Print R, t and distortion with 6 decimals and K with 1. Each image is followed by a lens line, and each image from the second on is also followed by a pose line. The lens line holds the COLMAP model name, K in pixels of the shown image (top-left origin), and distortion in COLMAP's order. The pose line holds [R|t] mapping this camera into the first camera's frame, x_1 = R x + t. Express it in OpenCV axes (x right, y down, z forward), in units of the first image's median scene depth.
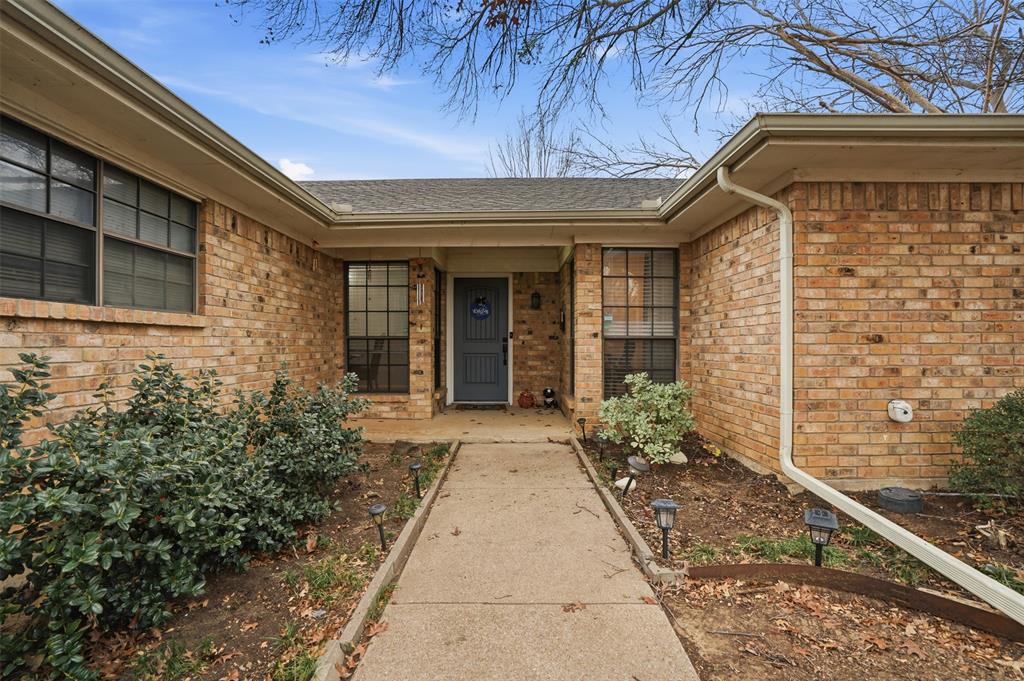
lens RADIAL K [[484.1, 0, 512.5], [0, 484.1, 345.0], [0, 0, 1]] dist [-0.048955, 0.015349]
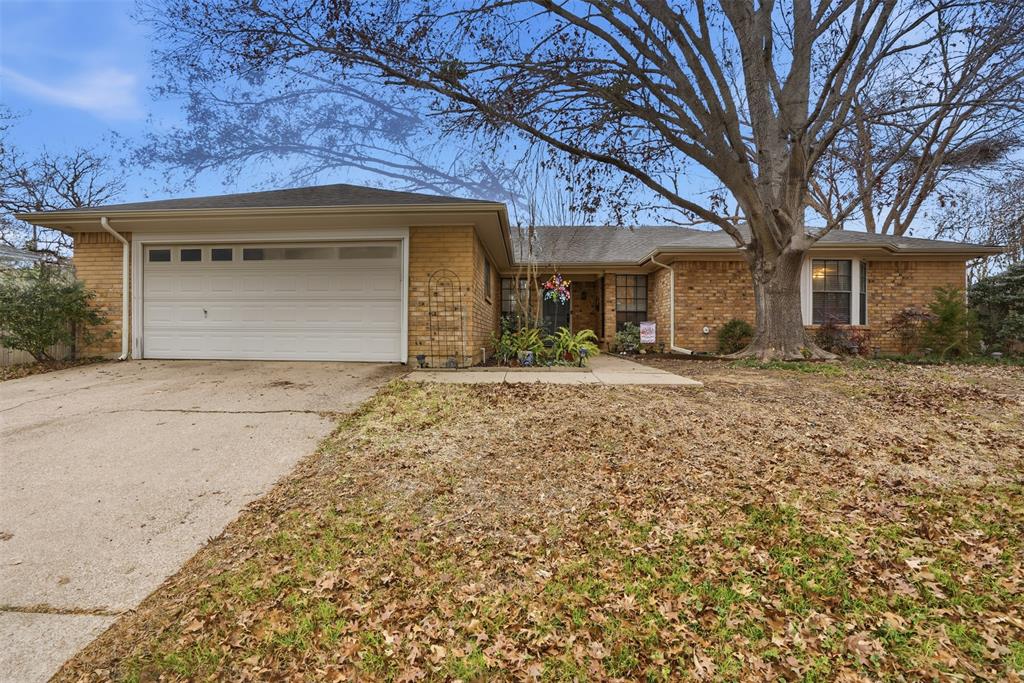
lens RADIAL K [[484.1, 0, 509.1], [0, 484.1, 337.9], [0, 0, 1]] dist [-0.048955, 0.015349]
pose [[0.999279, 0.005063, -0.037640, -0.274291], [-0.004975, 0.999985, 0.002436, 0.121193], [0.037652, -0.002247, 0.999288, -1.524873]]
